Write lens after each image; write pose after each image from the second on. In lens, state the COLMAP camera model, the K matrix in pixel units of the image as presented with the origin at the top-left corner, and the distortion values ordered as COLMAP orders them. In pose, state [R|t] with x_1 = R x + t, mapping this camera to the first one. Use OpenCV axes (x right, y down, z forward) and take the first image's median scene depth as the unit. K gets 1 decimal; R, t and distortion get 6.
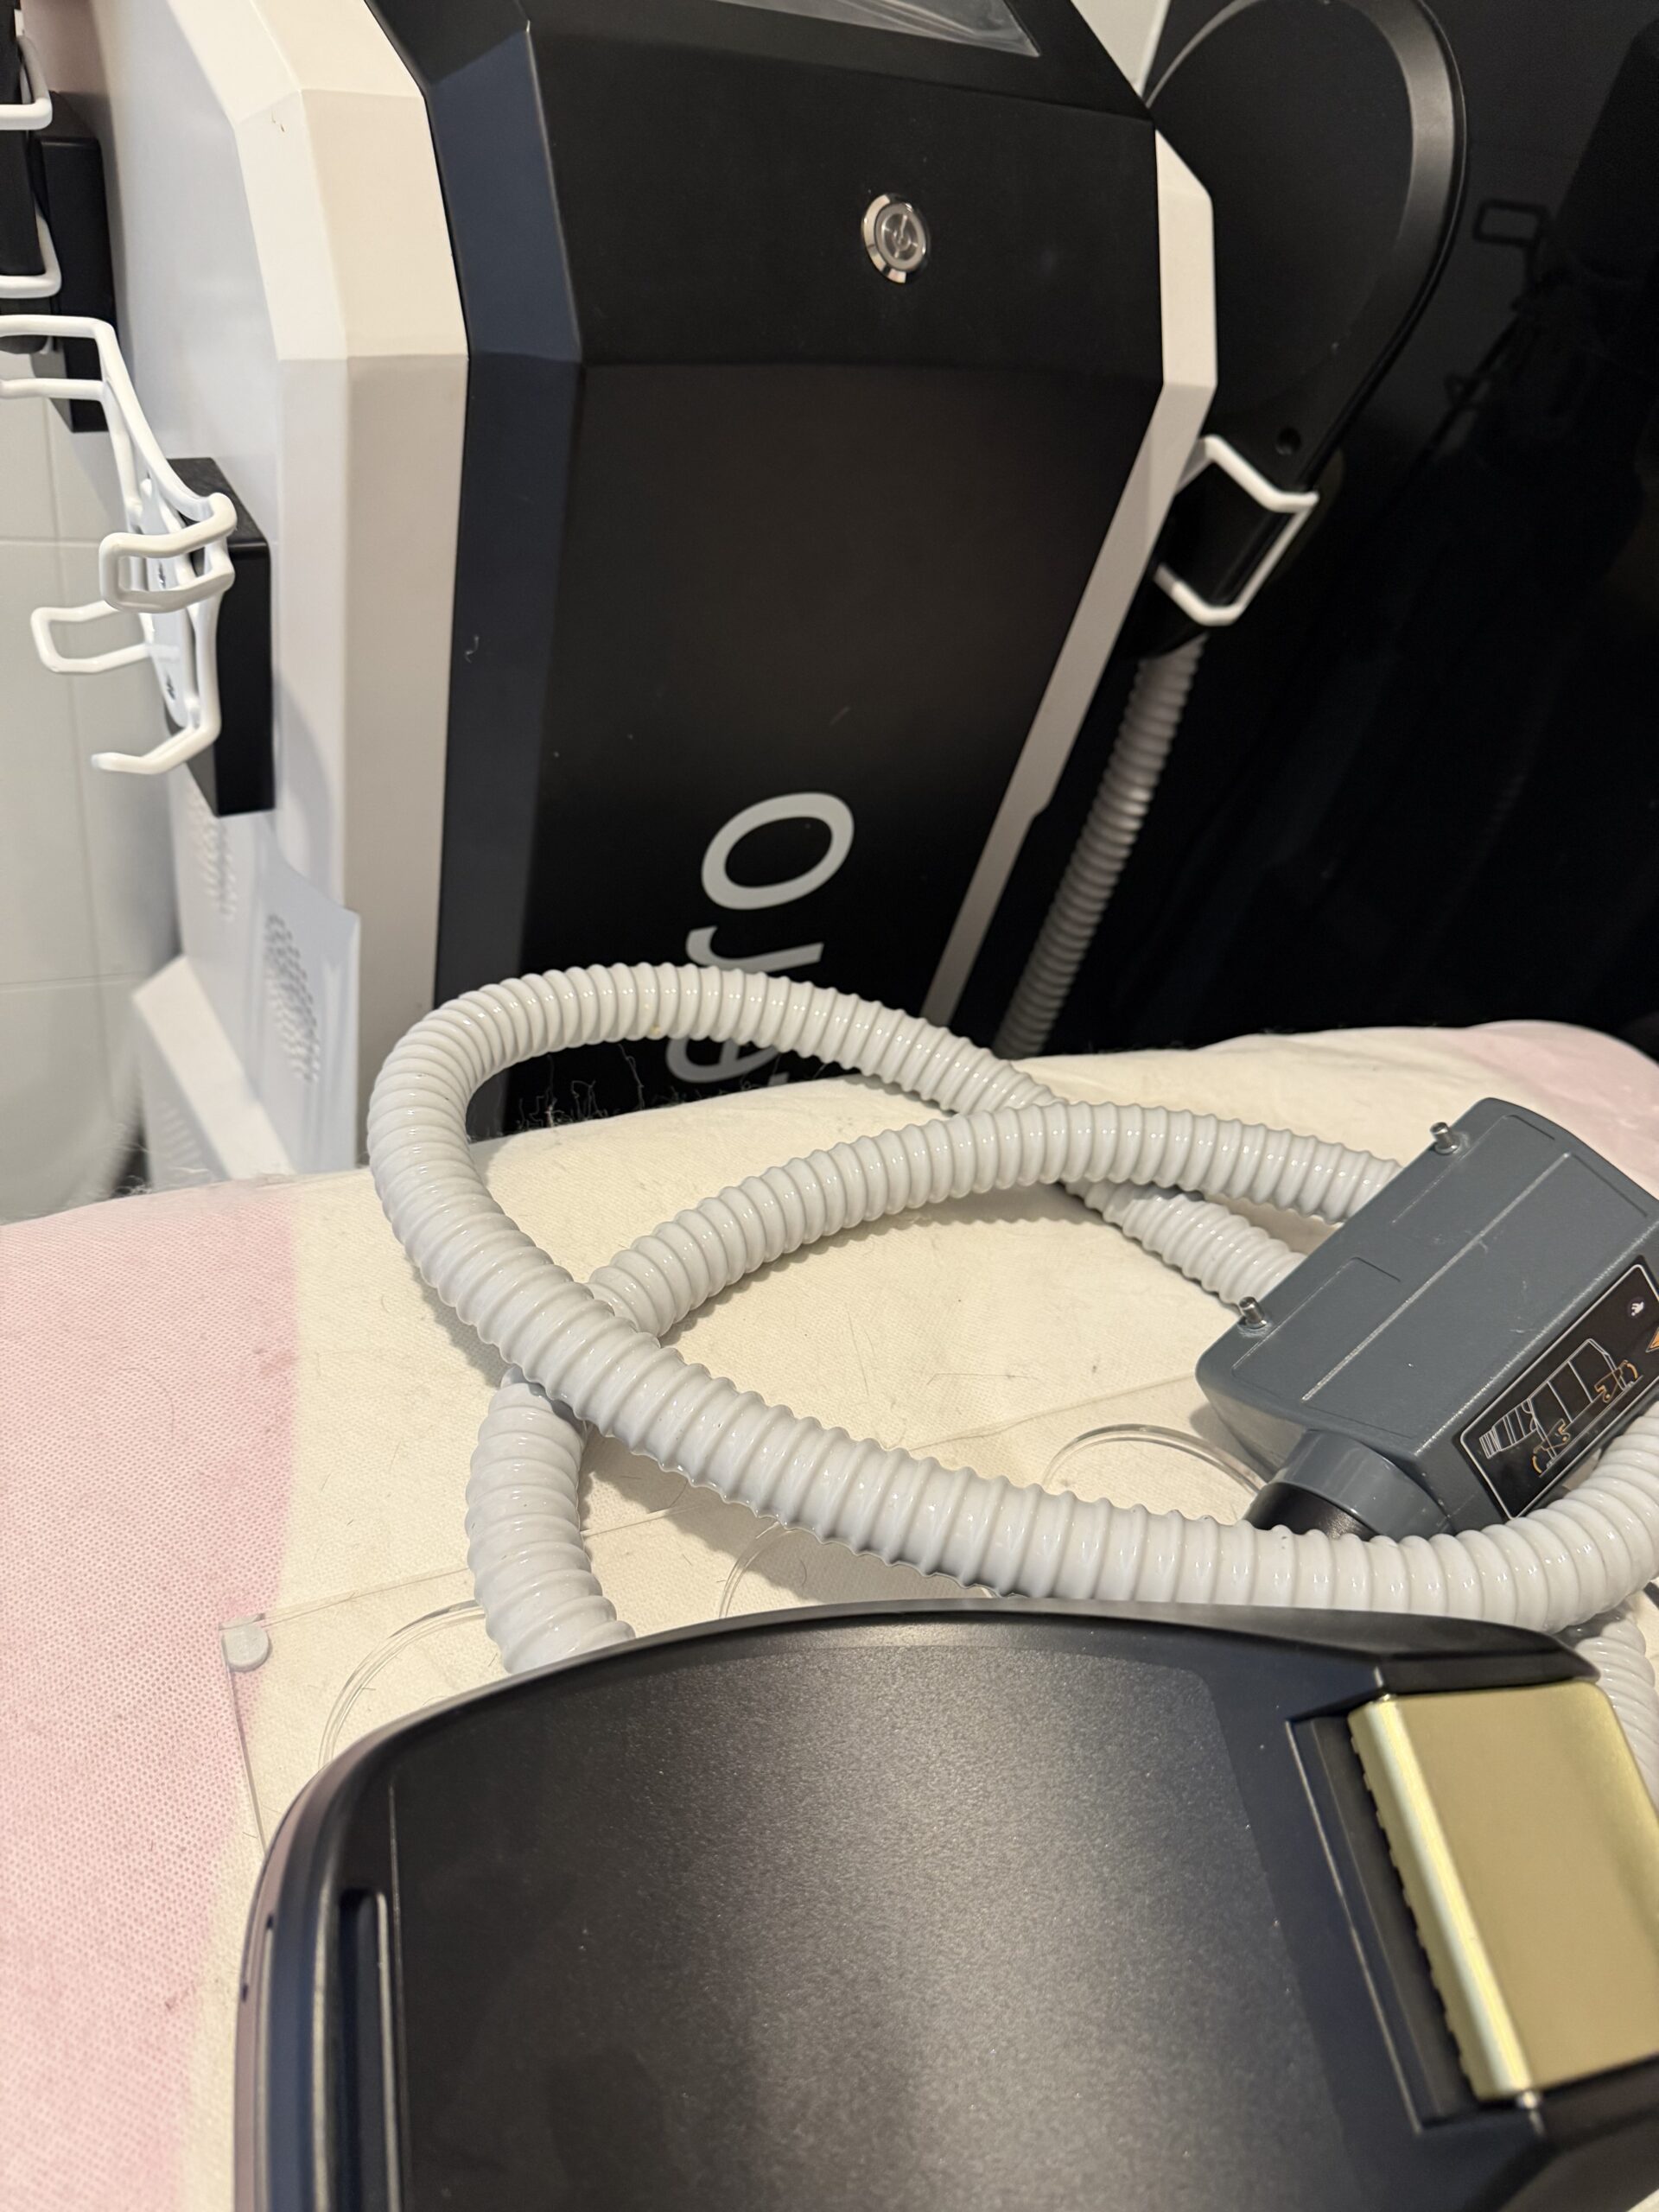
lens RADIAL K [[1540.4, 0, 842.1], [0, 1540.4, 1104.8], [0, 0, 1]] dist [-0.012558, -0.002312]
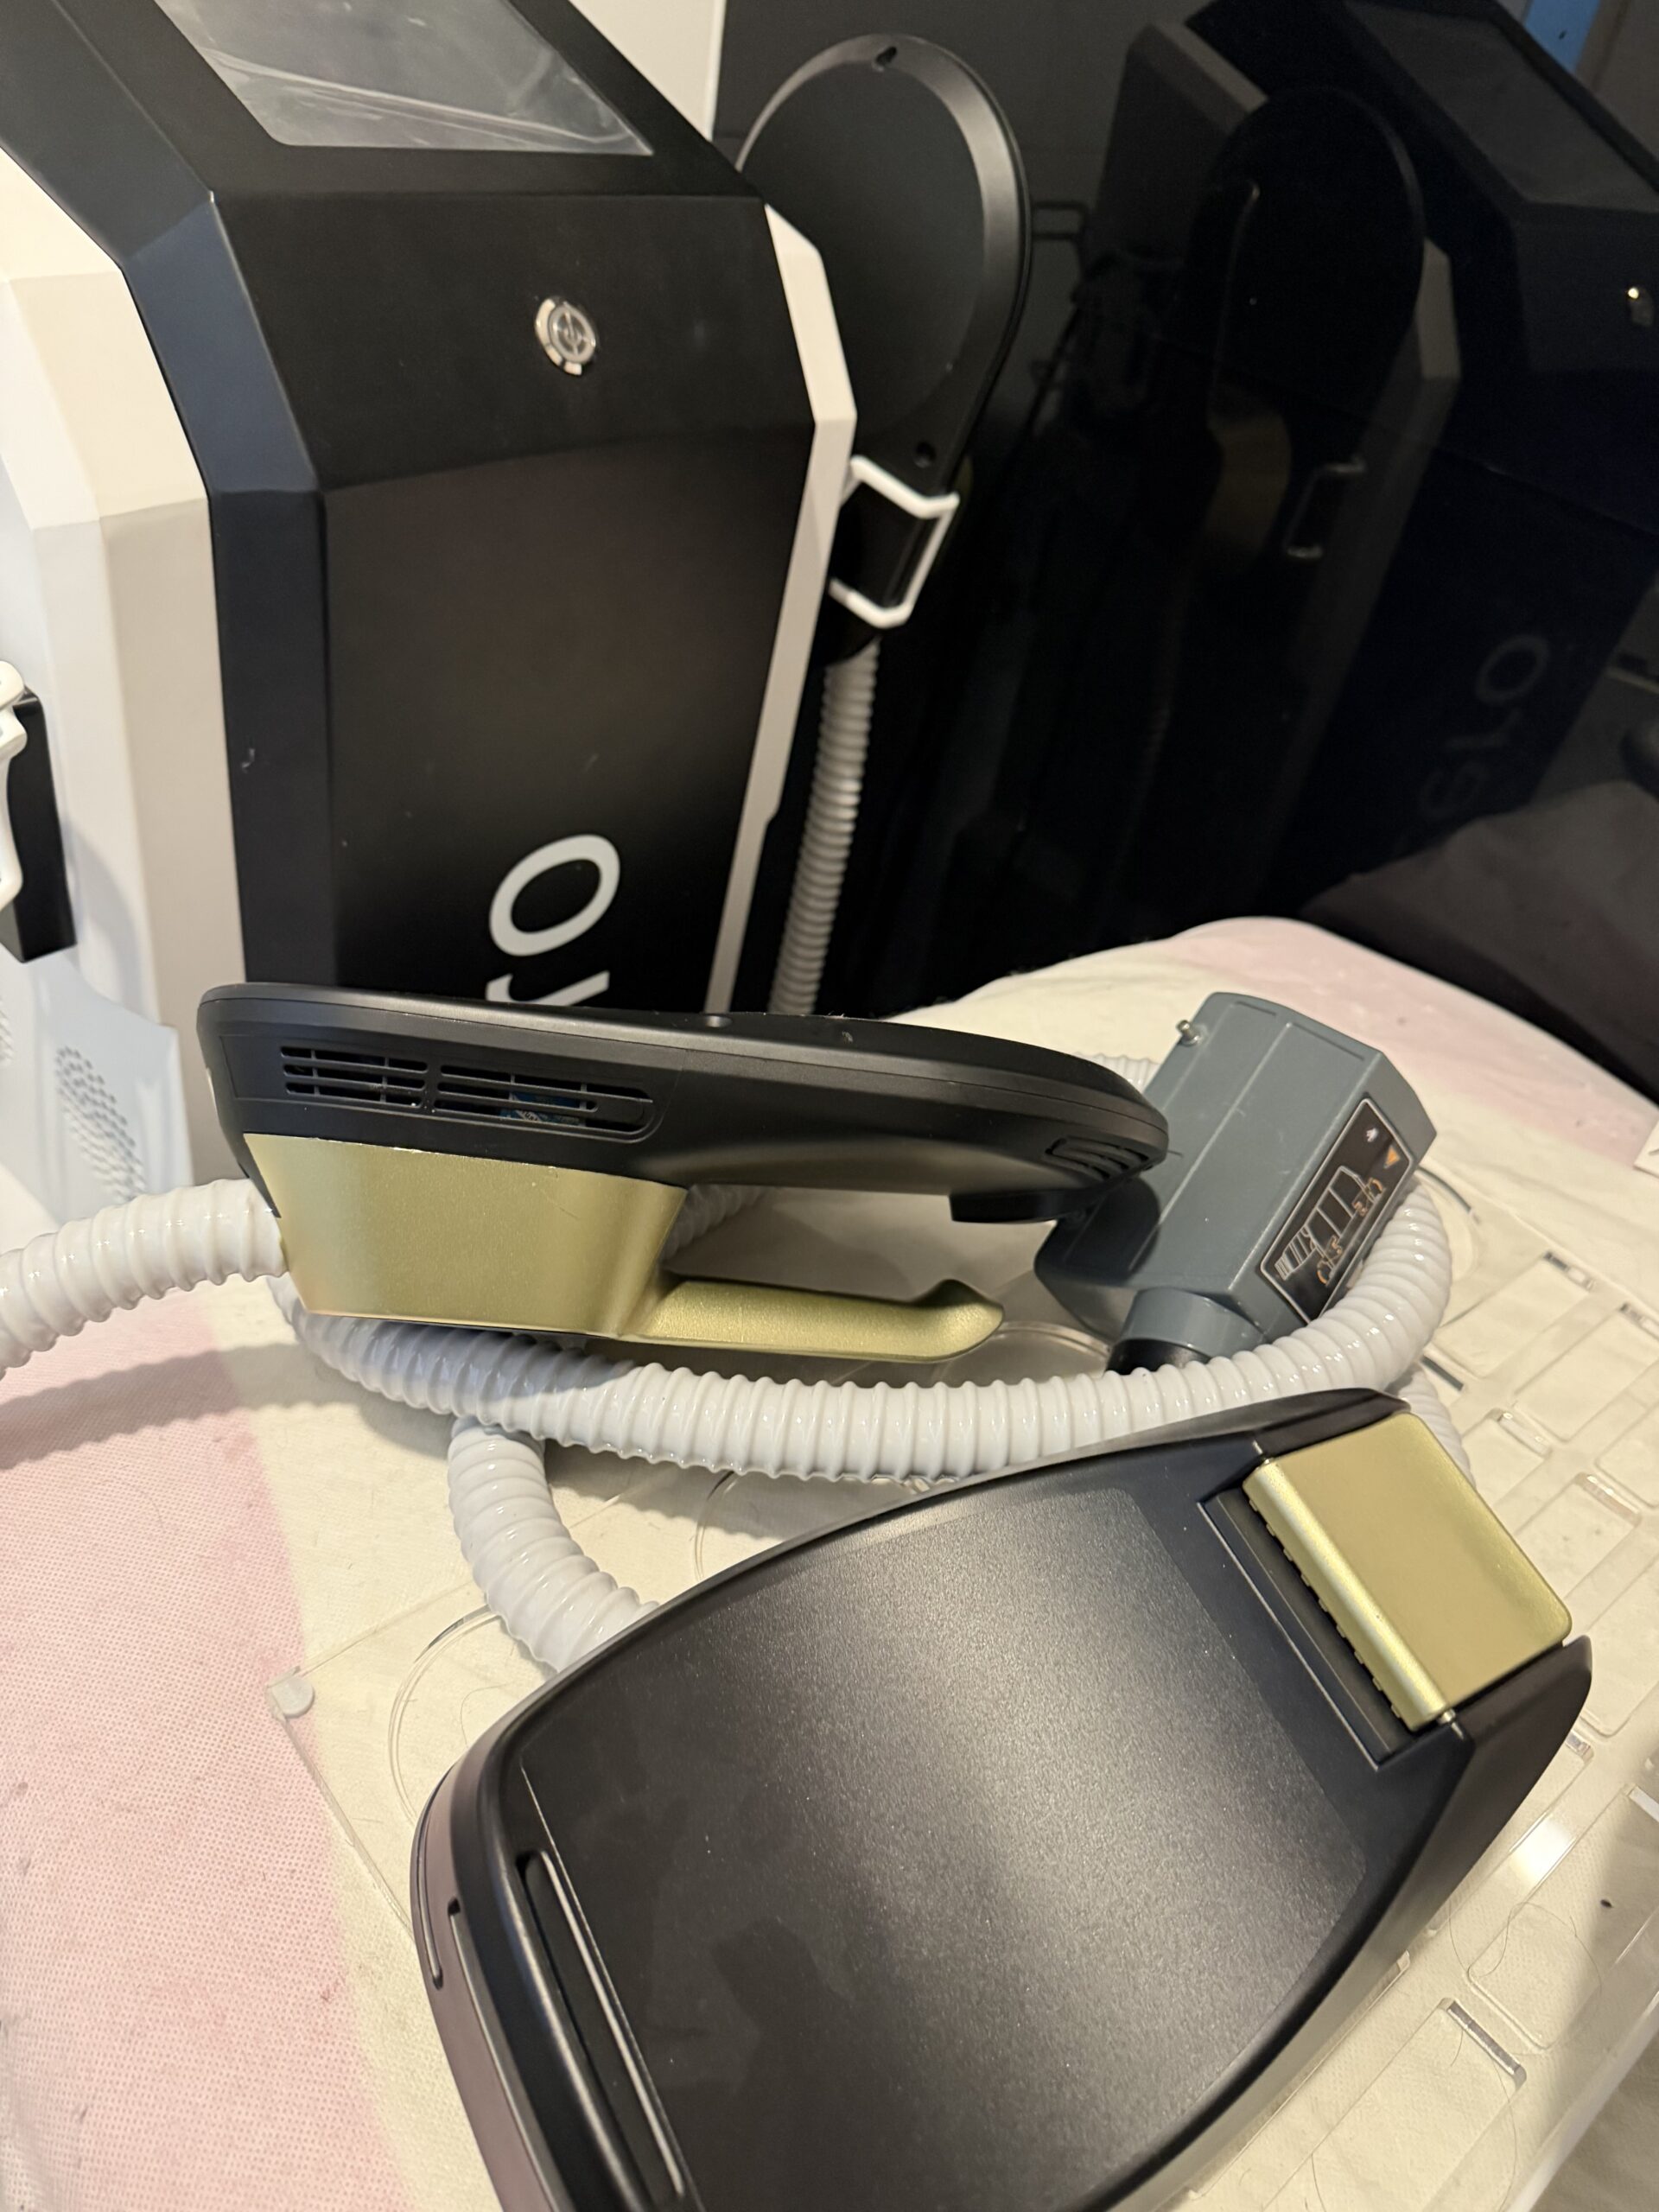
lens RADIAL K [[1495.2, 0, 829.5], [0, 1495.2, 1106.0], [0, 0, 1]] dist [0.006544, -0.040477]
pose [[0.965655, -0.205194, 0.159391, -0.067081], [0.205062, 0.978593, 0.017453, 0.000838], [-0.159560, 0.015831, 0.987061, -0.086140]]
